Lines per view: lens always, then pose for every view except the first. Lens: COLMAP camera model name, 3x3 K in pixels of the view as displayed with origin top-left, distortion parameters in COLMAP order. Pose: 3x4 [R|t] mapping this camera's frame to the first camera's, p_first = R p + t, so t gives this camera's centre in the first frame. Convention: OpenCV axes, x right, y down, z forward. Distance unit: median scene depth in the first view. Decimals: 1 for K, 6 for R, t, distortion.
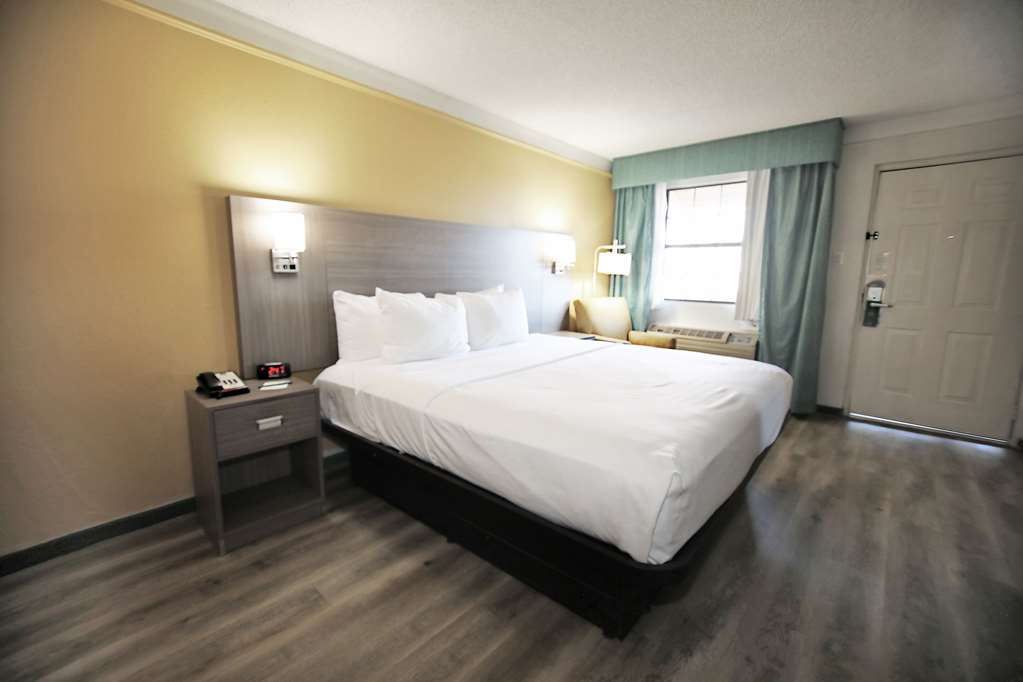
lens RADIAL K [[436.7, 0, 509.4], [0, 436.7, 337.7], [0, 0, 1]] dist [-0.000364, 0.000092]
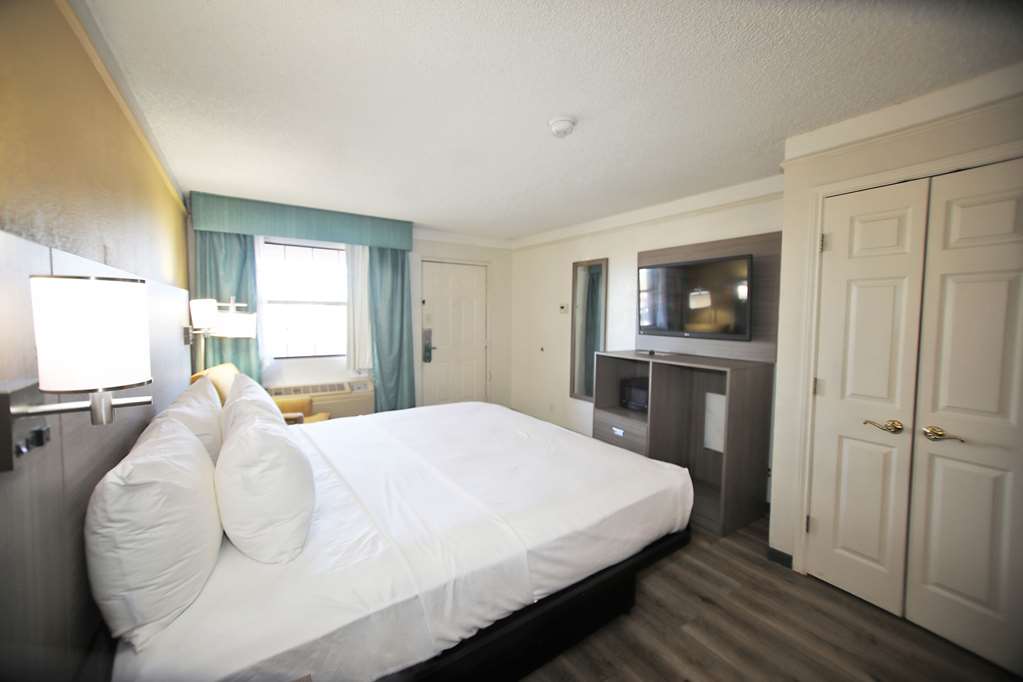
lens RADIAL K [[397.9, 0, 512.0], [0, 397.9, 334.4], [0, 0, 1]] dist [-0.005590, -0.000240]
pose [[0.248735, -0.061154, 0.966639, -0.373775], [0.135650, 0.990368, 0.027750, -0.106423], [-0.959026, 0.124222, 0.254634, 0.325293]]
